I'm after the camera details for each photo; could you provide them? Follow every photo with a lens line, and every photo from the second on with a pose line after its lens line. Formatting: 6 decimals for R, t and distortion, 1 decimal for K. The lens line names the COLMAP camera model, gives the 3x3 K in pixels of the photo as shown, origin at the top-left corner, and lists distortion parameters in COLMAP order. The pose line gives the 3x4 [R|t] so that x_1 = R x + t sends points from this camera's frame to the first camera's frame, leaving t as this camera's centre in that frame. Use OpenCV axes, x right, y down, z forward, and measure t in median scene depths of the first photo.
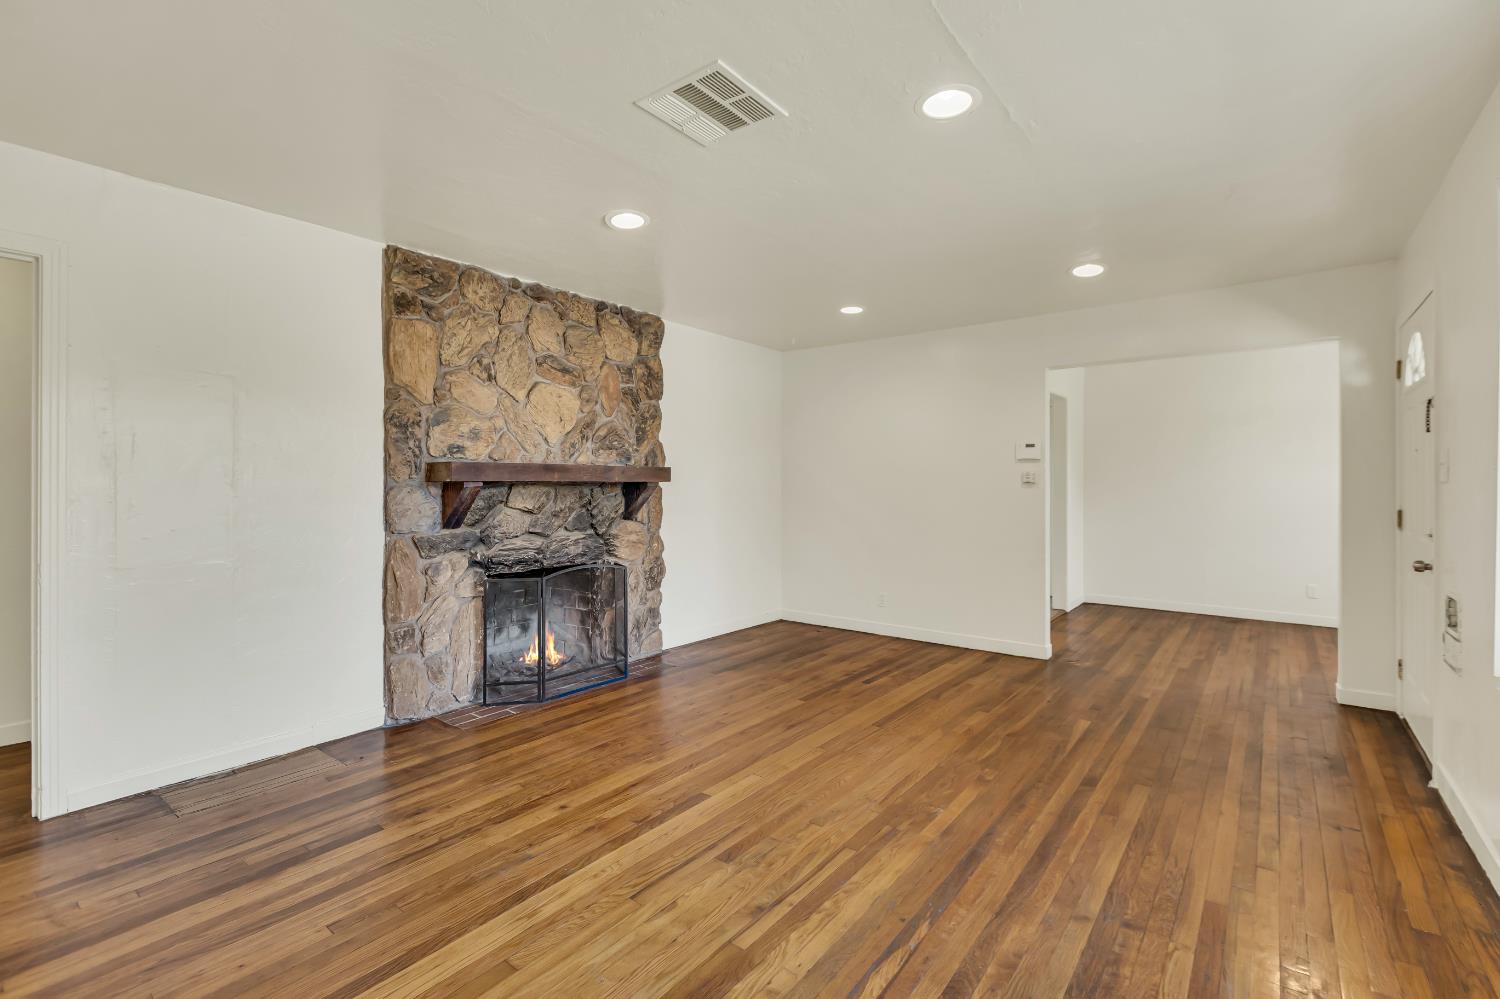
lens RADIAL K [[674.6, 0, 753.6], [0, 674.6, 490.2], [0, 0, 1]] dist [-0.000658, -0.000631]
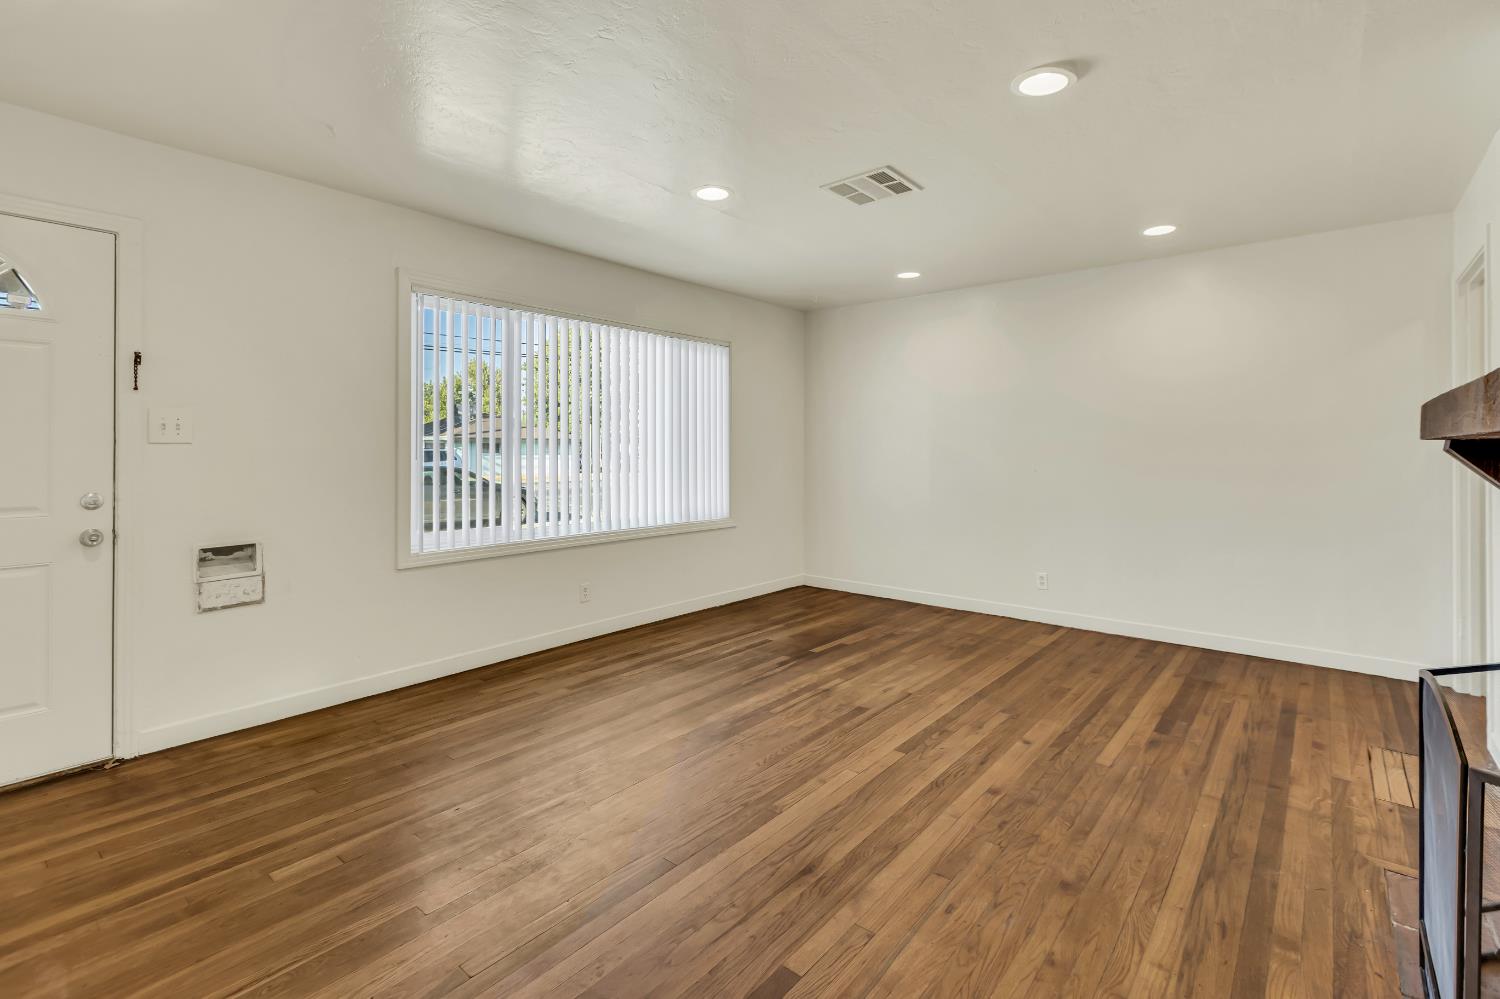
lens RADIAL K [[674.6, 0, 735.4], [0, 674.6, 453.1], [0, 0, 1]] dist [-0.000658, -0.000631]
pose [[-0.998198, -0.001307, 0.059985, 0.082413], [-0.000332, 0.999868, 0.016256, -0.009844], [-0.059998, 0.016207, -0.998067, 1.433652]]
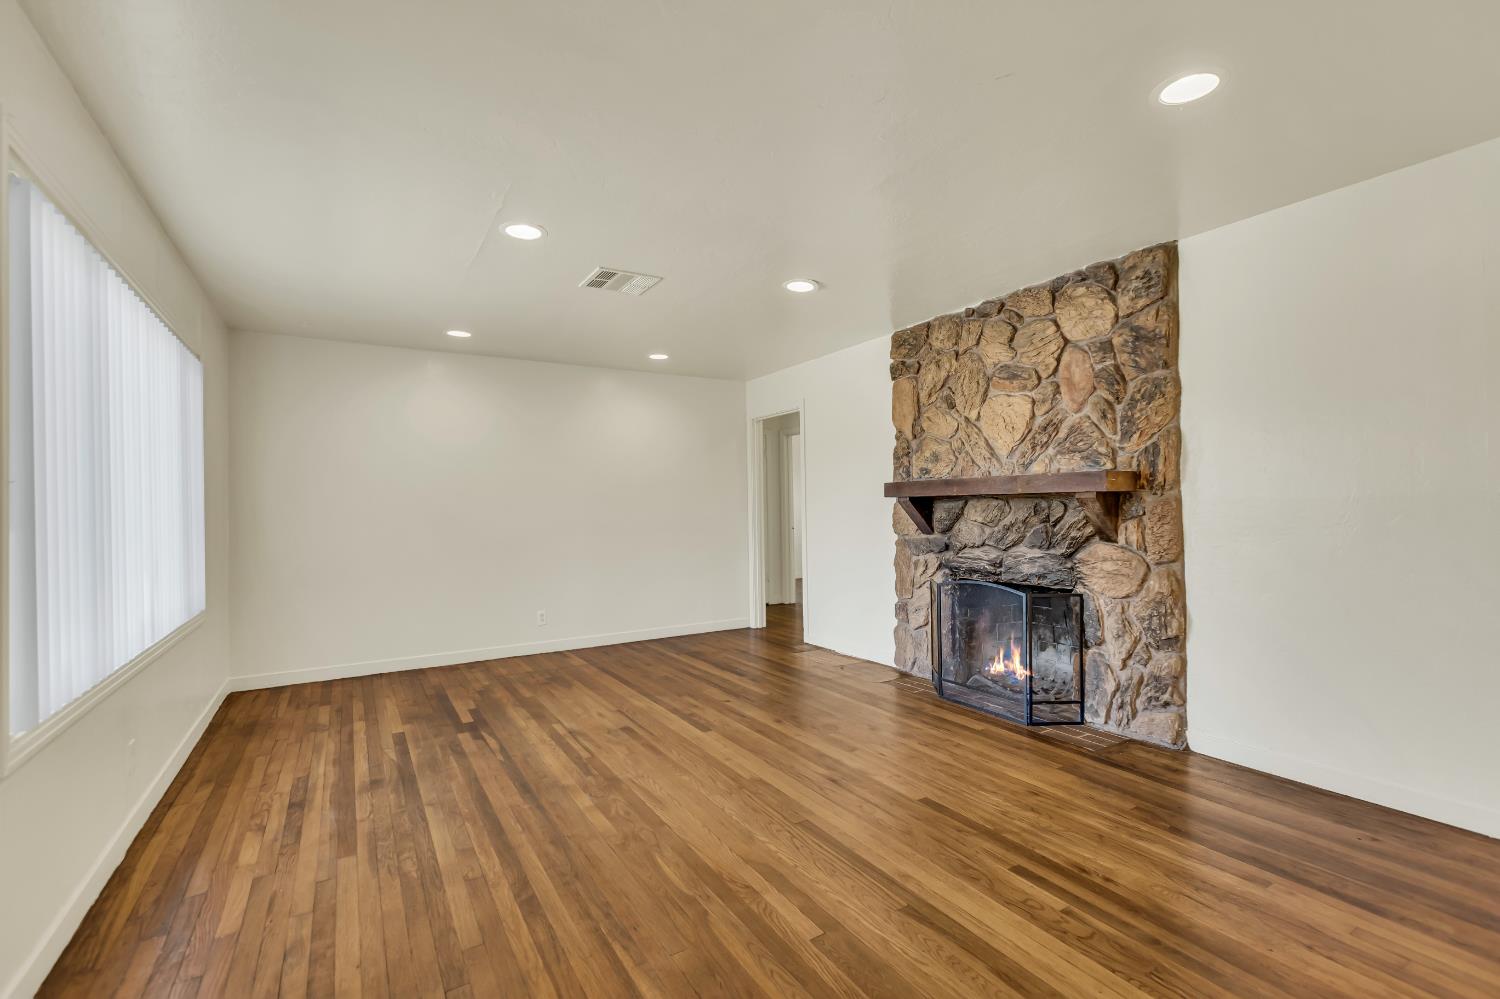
lens RADIAL K [[674.6, 0, 751.7], [0, 674.6, 503.8], [0, 0, 1]] dist [-0.000658, -0.000631]
pose [[-0.361170, 0.000195, -0.932500, 0.816555], [0.003891, 0.999992, -0.001298, 0.000480], [0.932492, -0.004097, -0.361168, 1.113699]]
